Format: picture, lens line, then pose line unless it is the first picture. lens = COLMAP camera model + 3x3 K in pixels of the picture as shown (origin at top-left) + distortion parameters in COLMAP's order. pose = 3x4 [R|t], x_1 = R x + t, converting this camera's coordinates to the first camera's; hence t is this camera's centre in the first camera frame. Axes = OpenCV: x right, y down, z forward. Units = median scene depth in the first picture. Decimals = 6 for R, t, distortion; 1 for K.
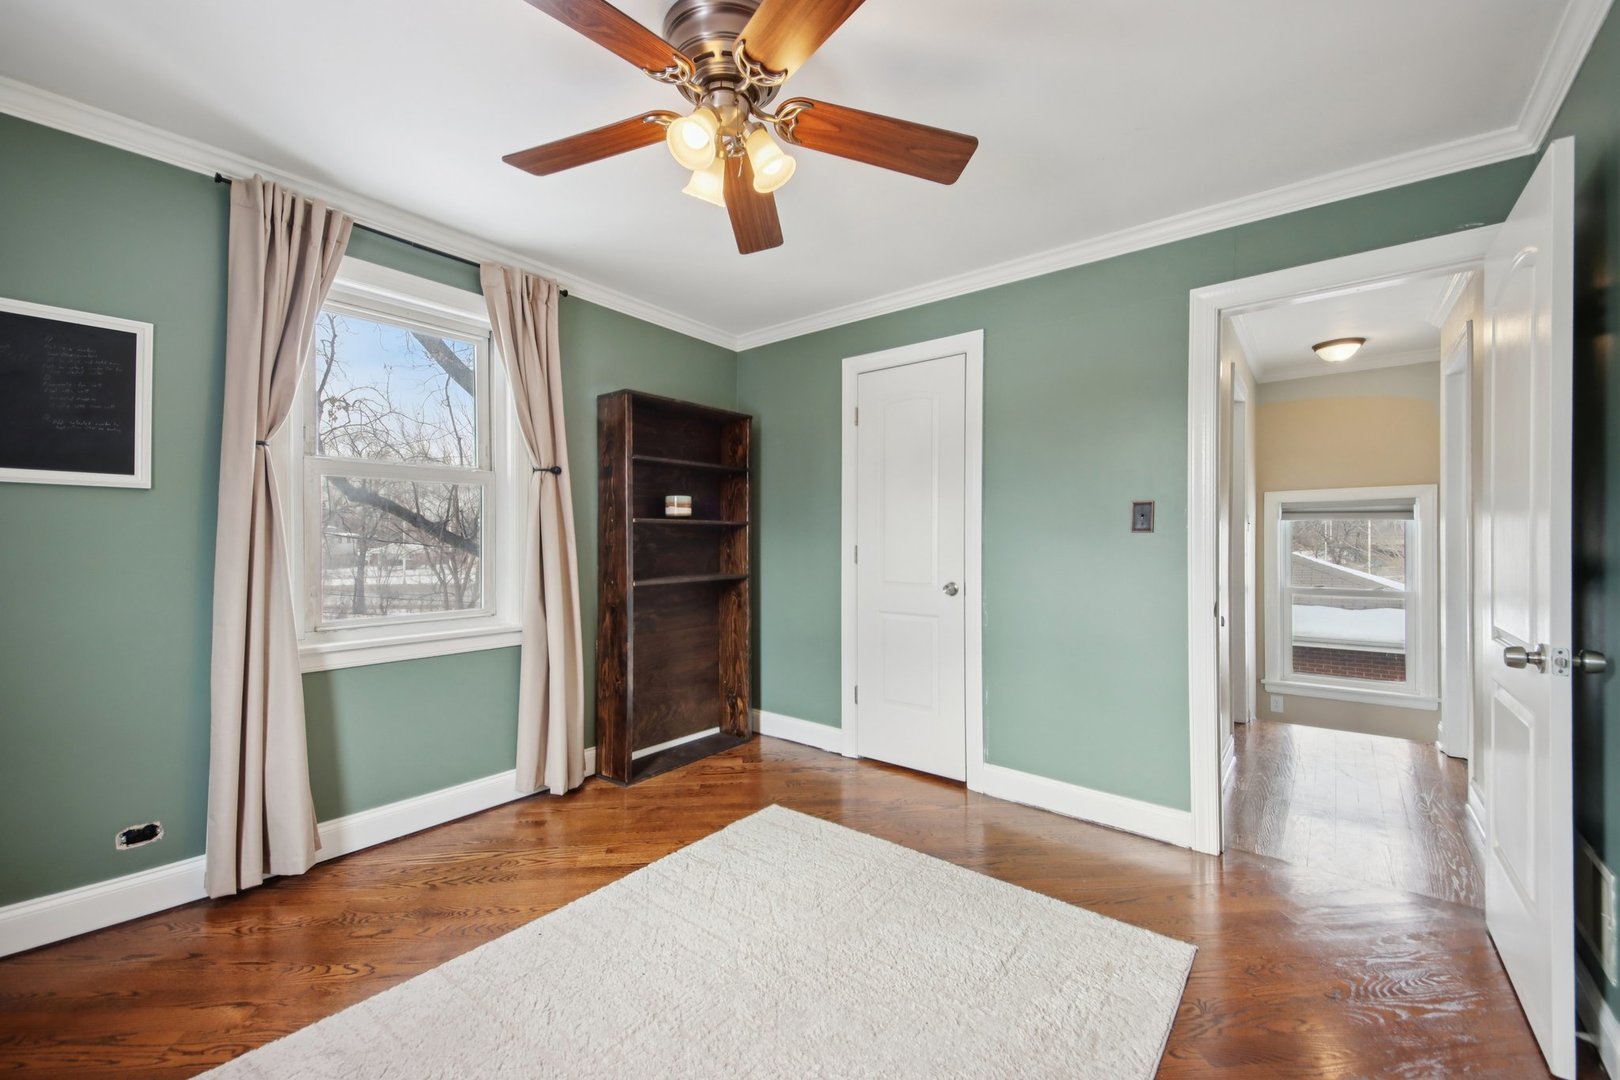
lens RADIAL K [[606.9, 0, 809.6], [0, 606.9, 540.9], [0, 0, 1]] dist [0.004001, -0.000680]
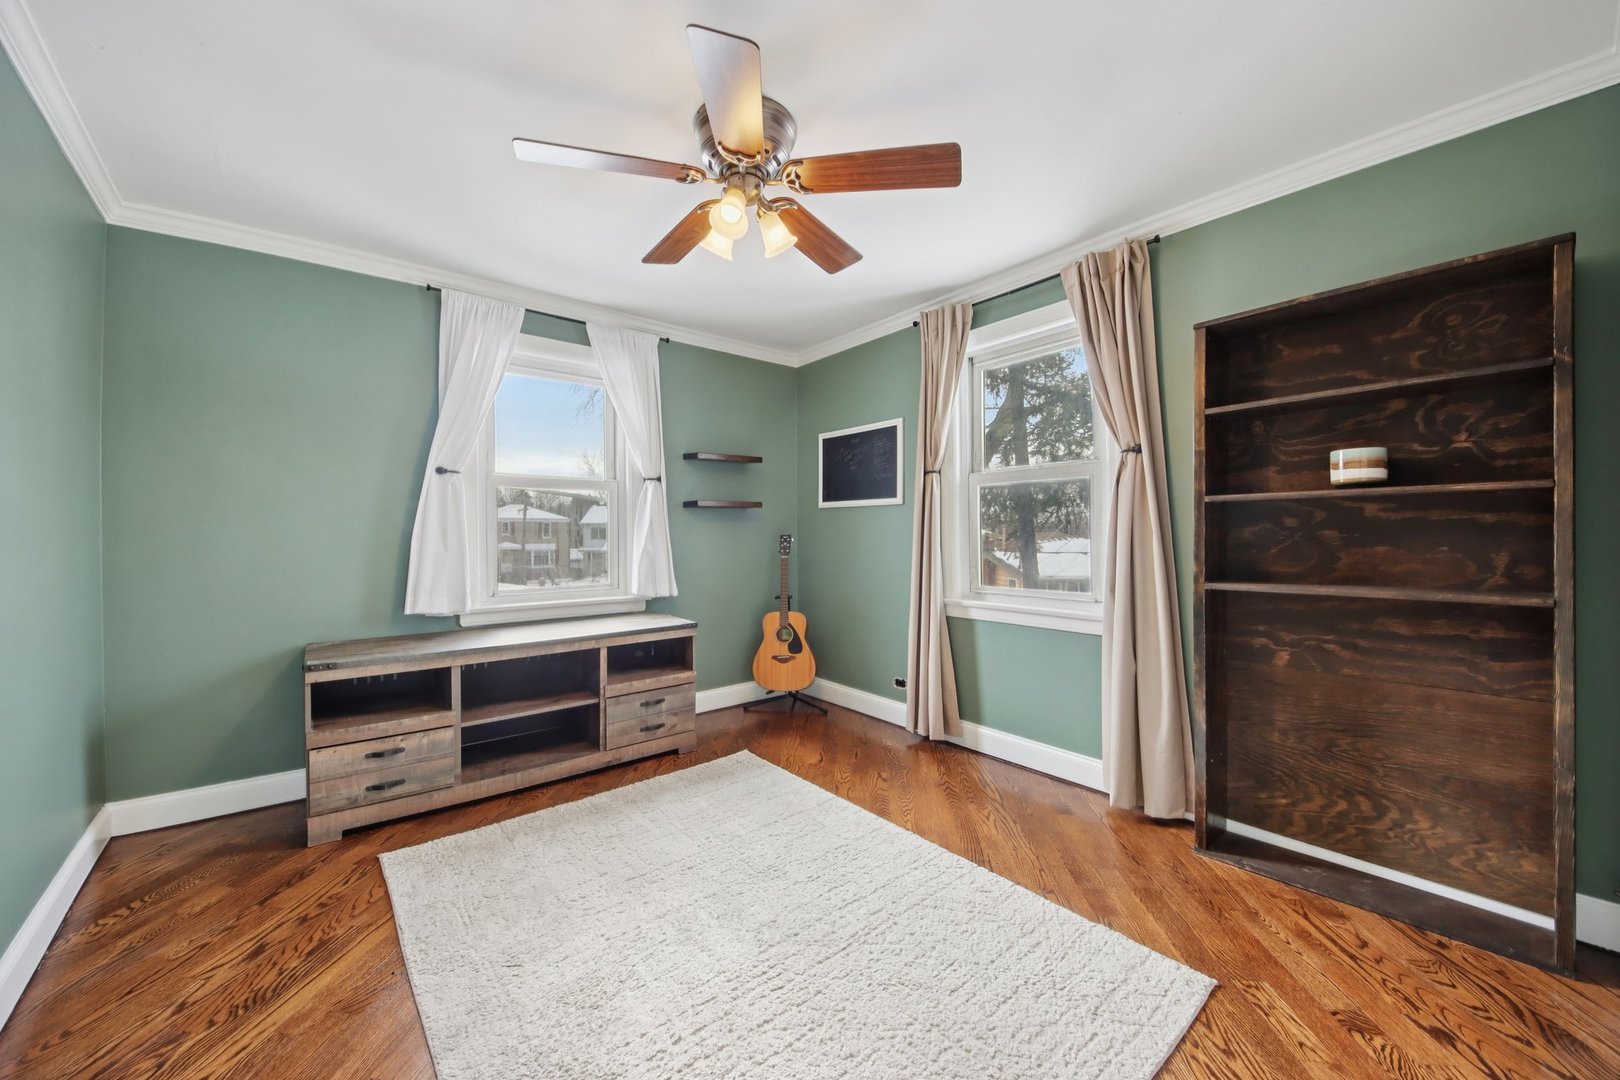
lens RADIAL K [[606.9, 0, 807.4], [0, 606.9, 535.8], [0, 0, 1]] dist [0.004001, -0.000680]
pose [[-0.190443, 0.004720, -0.981687, 0.570429], [0.009366, 0.999952, 0.002991, 0.003945], [0.981654, -0.008625, -0.190478, 0.719717]]
